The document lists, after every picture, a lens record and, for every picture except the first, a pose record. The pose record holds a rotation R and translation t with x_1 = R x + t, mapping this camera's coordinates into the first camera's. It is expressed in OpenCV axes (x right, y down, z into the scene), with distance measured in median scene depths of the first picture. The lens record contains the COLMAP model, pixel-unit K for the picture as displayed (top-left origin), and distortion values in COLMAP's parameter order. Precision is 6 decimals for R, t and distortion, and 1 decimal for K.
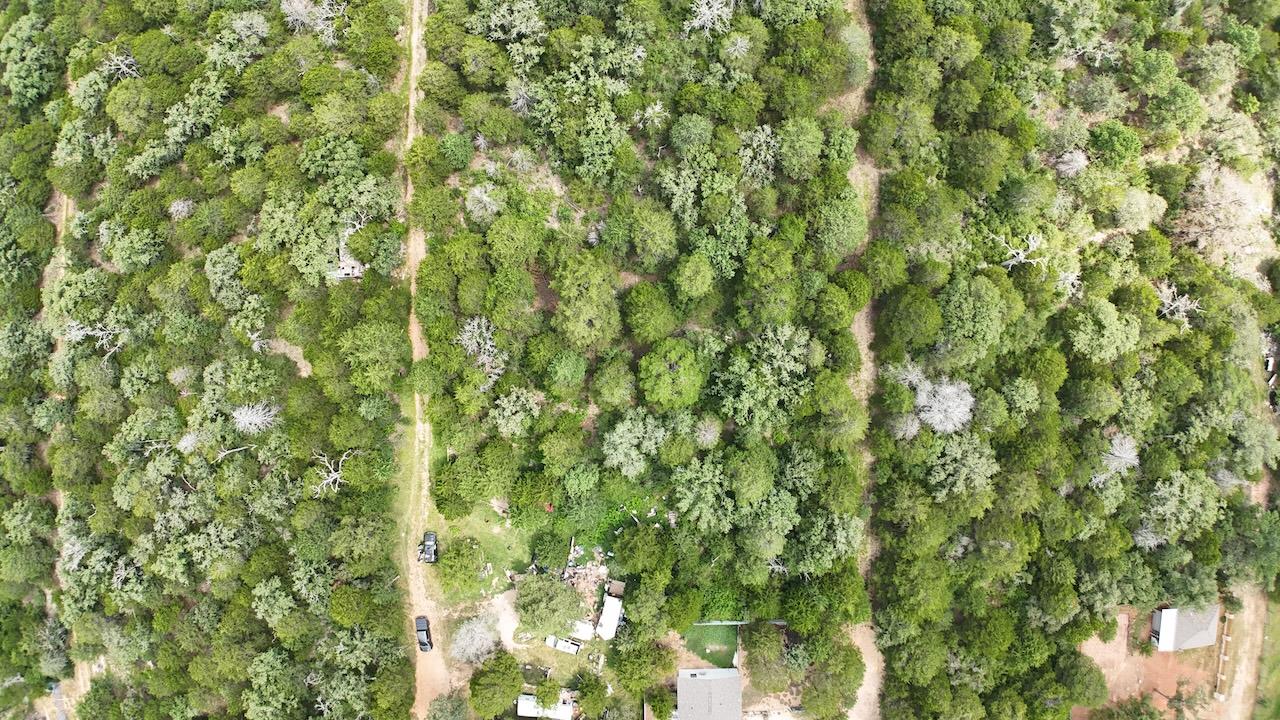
lens RADIAL K [[771.5, 0, 640.0], [0, 771.5, 360.0], [0, 0, 1]] dist [-0.204601, 0.035090]
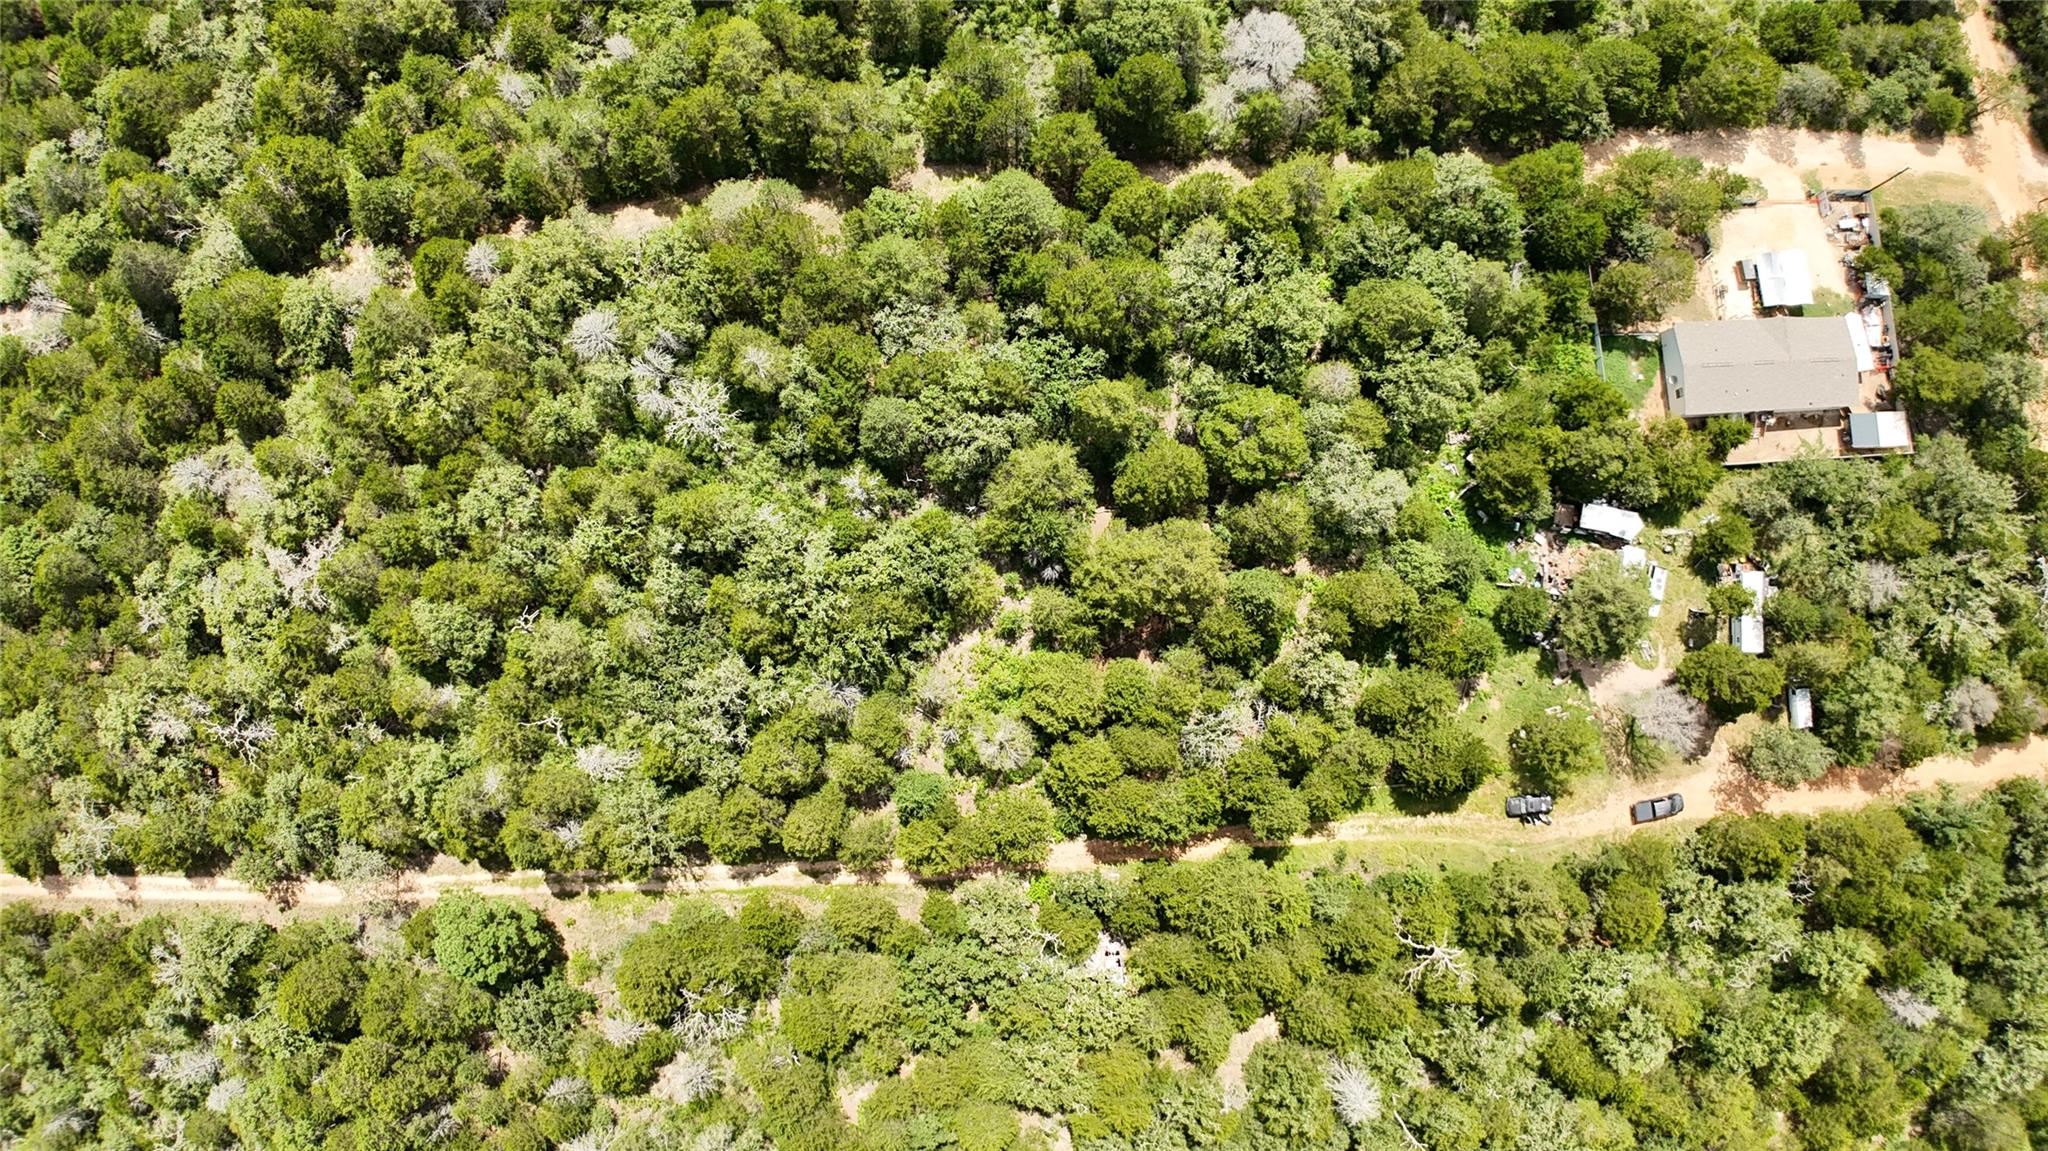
lens RADIAL K [[1234.3, 0, 1024.0], [0, 1234.3, 575.5], [0, 0, 1]] dist [-0.204601, 0.035090]
pose [[-0.052381, -0.994733, 0.088104, -0.161514], [0.997825, -0.055671, -0.035307, -0.150239], [0.040025, 0.086063, 0.995485, -0.056552]]
